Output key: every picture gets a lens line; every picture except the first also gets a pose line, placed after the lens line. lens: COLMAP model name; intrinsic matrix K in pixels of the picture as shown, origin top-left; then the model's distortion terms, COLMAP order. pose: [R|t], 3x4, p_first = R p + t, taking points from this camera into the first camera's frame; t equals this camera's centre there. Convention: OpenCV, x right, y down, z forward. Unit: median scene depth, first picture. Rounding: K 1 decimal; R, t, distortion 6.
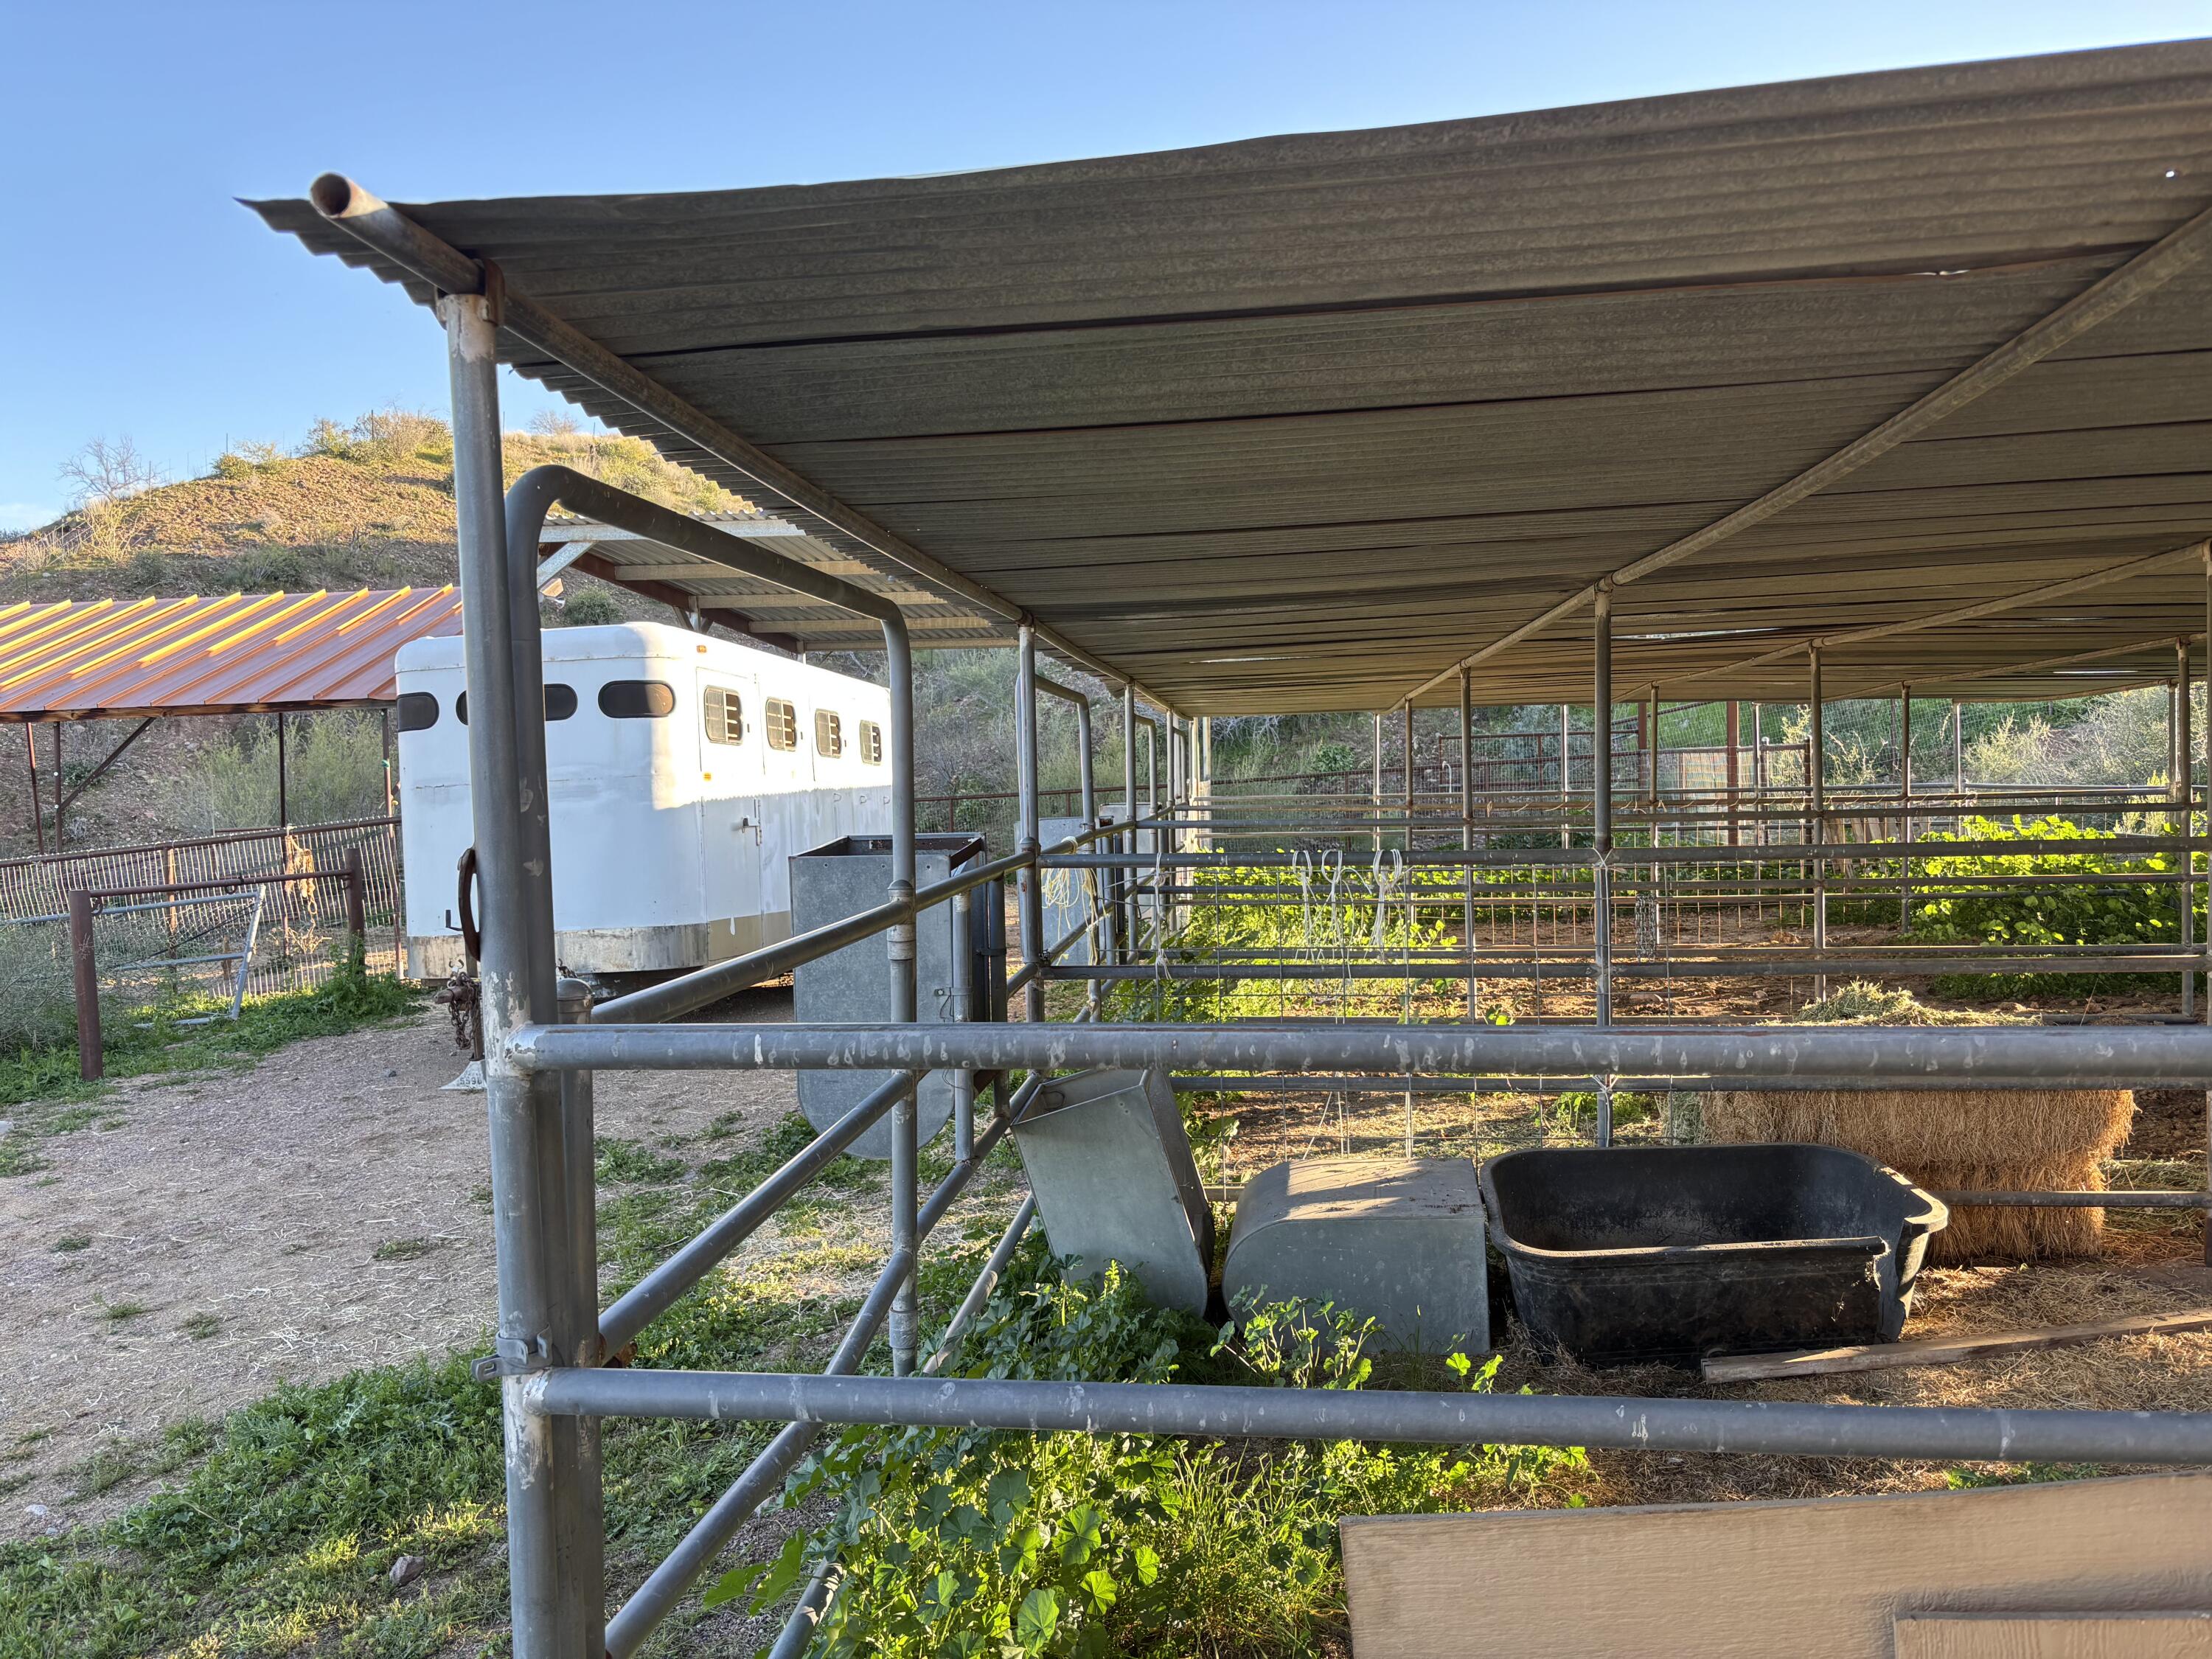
lens RADIAL K [[1677.9, 0, 1106.0], [0, 1677.9, 829.5], [0, 0, 1]] dist [0.002411, -0.000477]
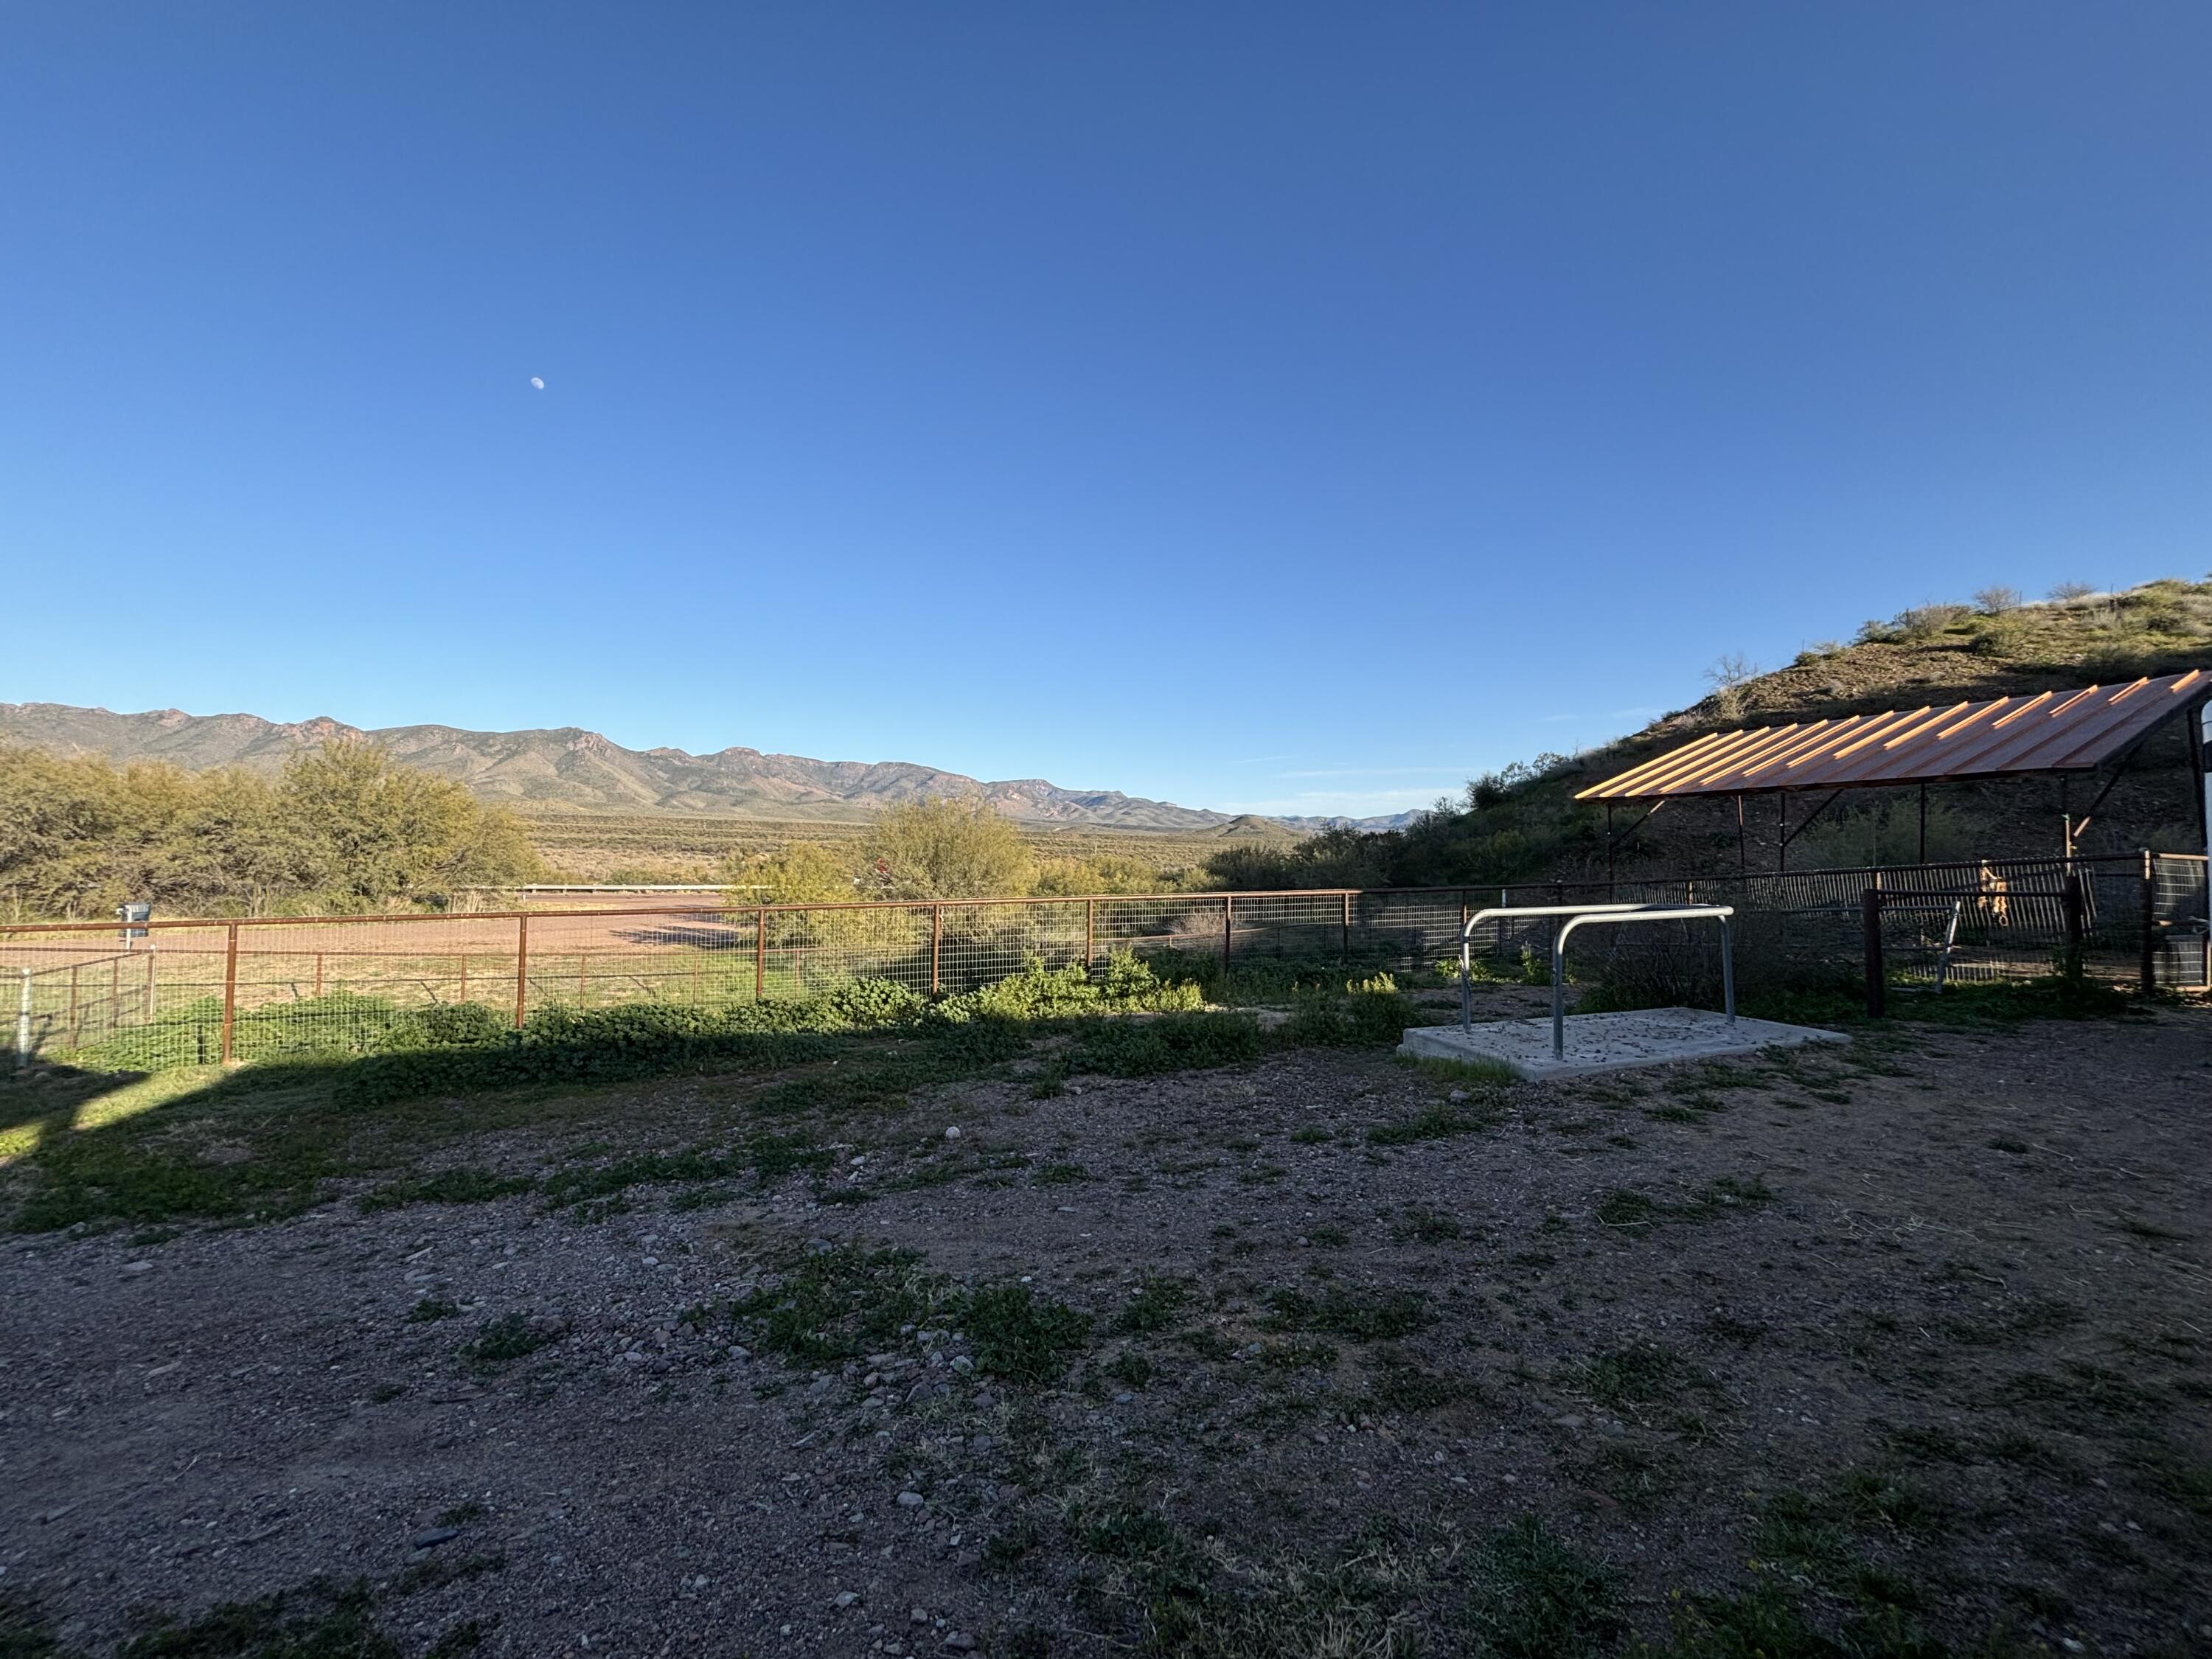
lens RADIAL K [[889.0, 0, 1106.0], [0, 889.0, 829.5], [0, 0, 1]] dist [-0.030276, 0.017272]
pose [[0.433659, 0.005373, -0.901061, -0.038310], [-0.052333, 0.998444, -0.019233, 0.006424], [0.899556, 0.055495, 0.433266, 0.007489]]
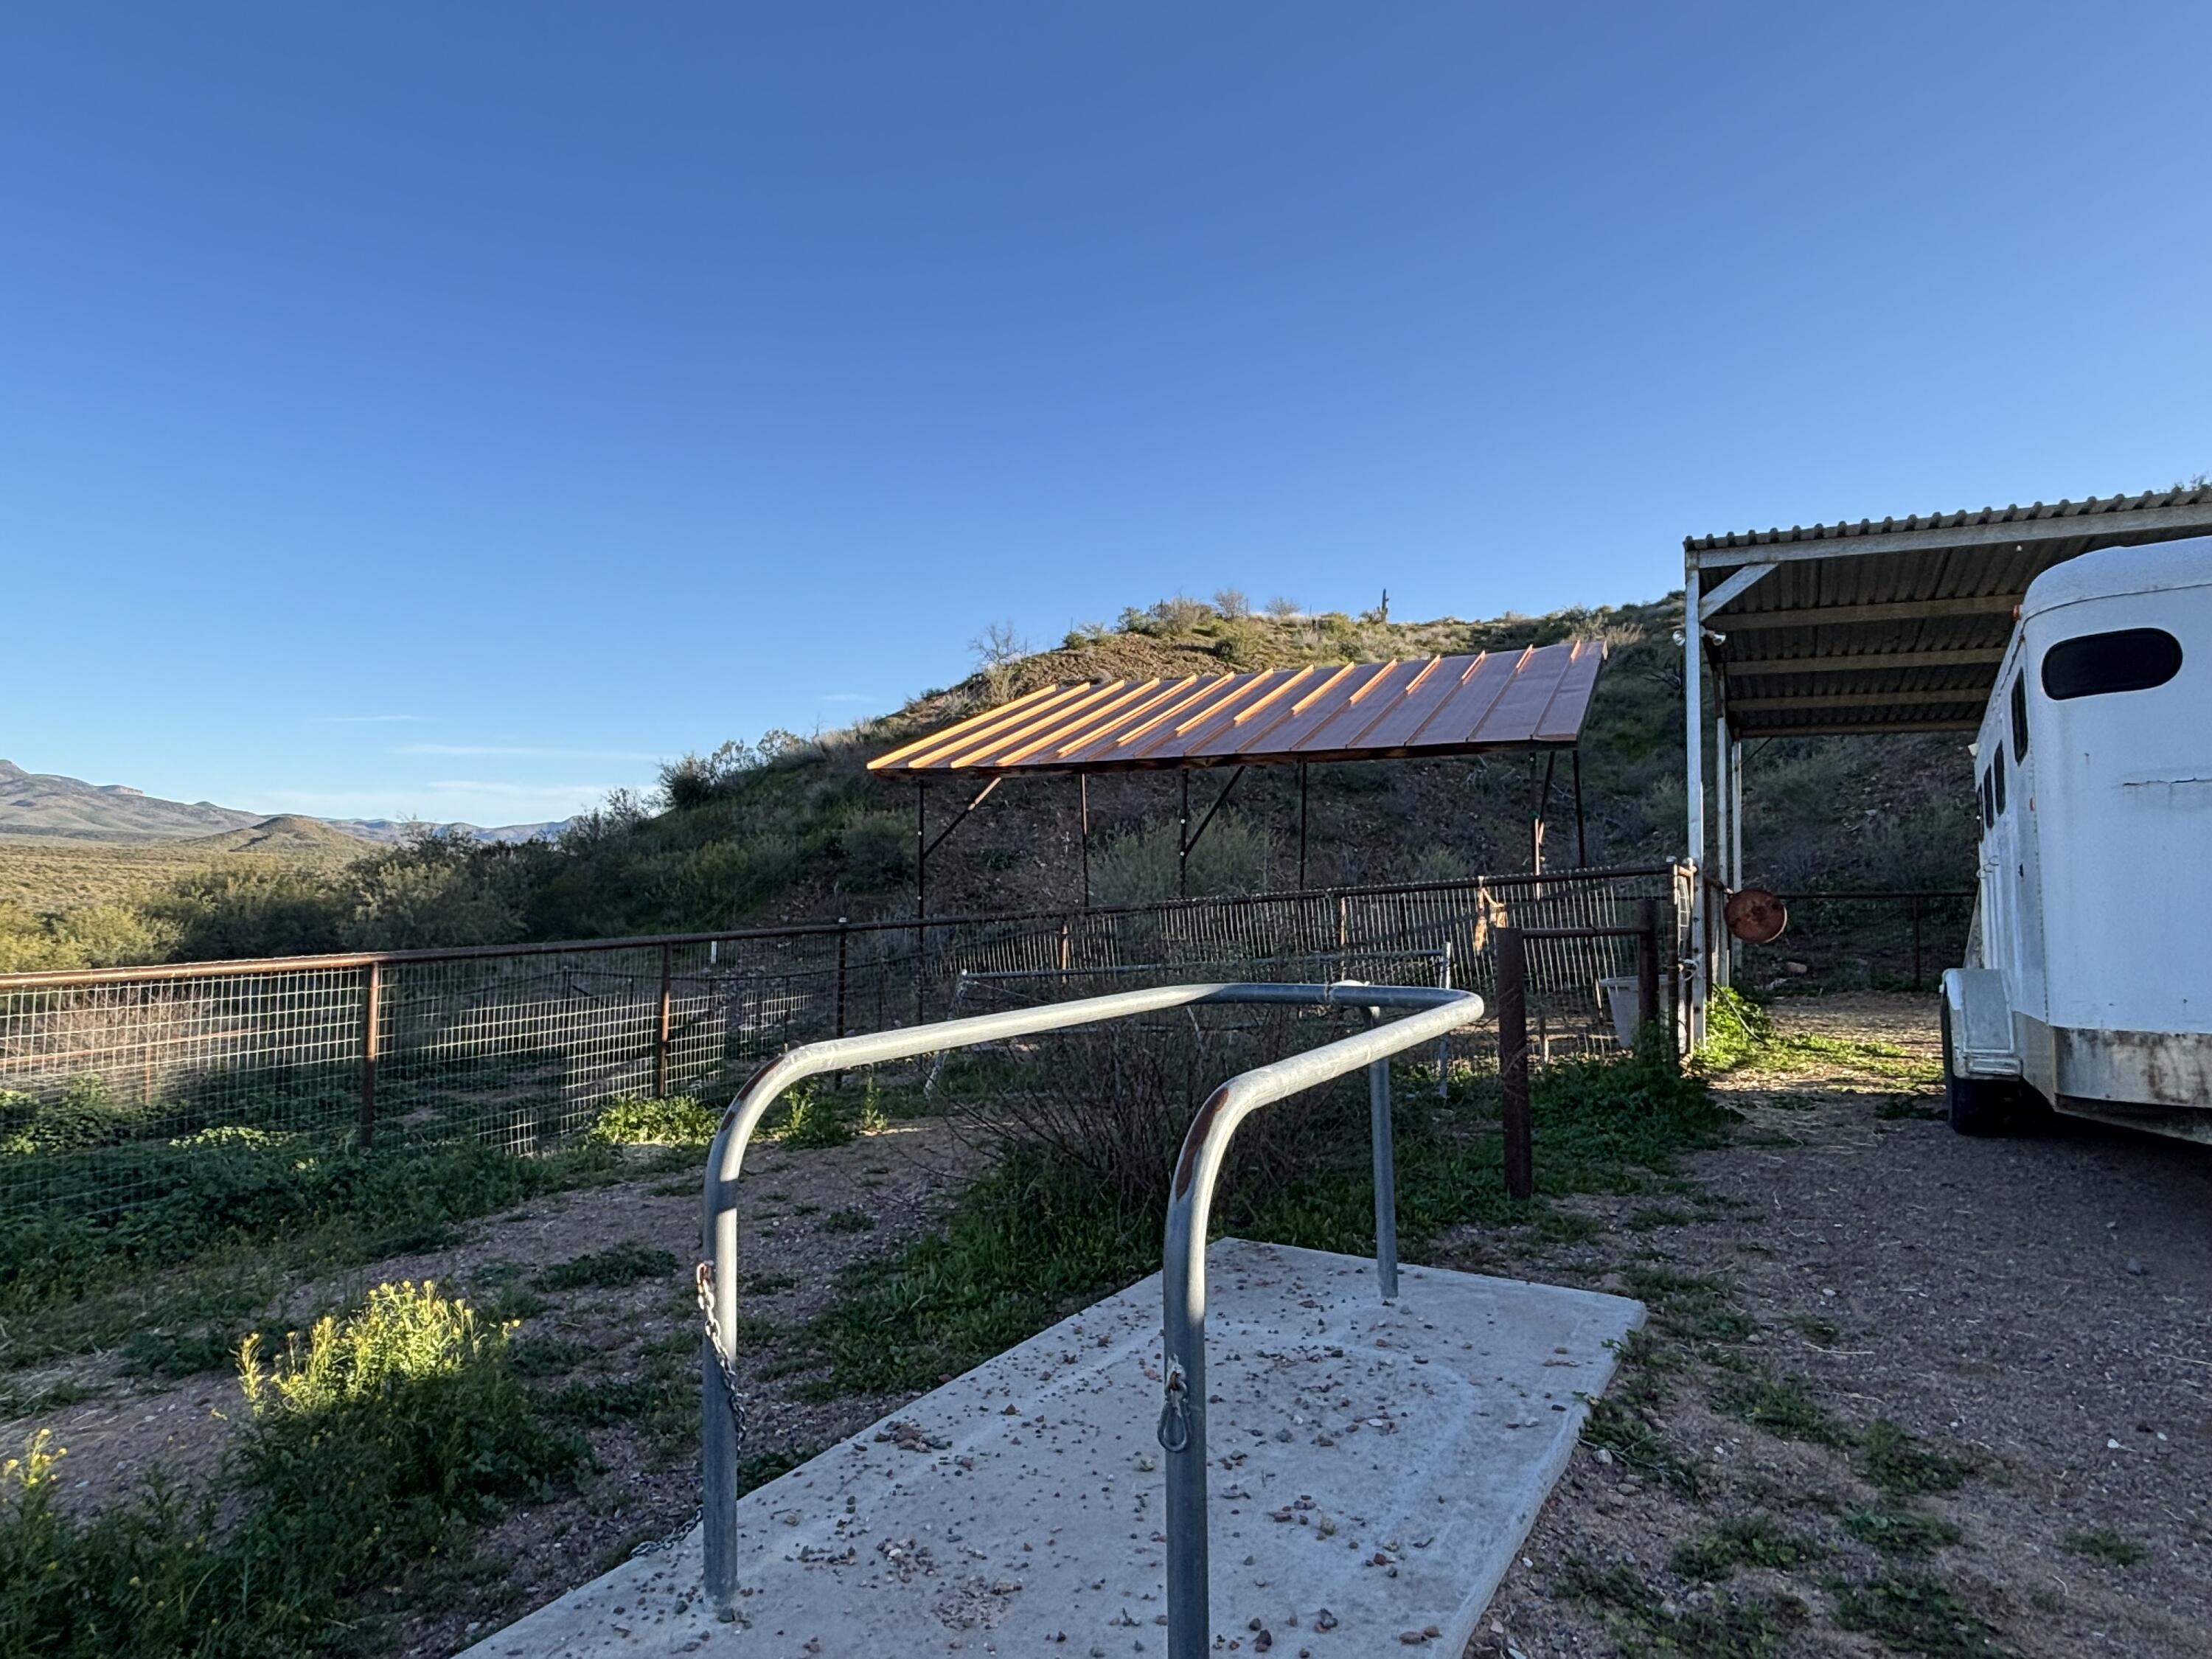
lens RADIAL K [[1262.0, 0, 1106.0], [0, 1262.0, 829.5], [0, 0, 1]] dist [-0.004647, -0.002189]
pose [[0.924491, 0.015096, -0.380904, -0.110099], [-0.045323, 0.996481, -0.070511, 0.007613], [0.378499, 0.082451, 0.921922, 0.082707]]
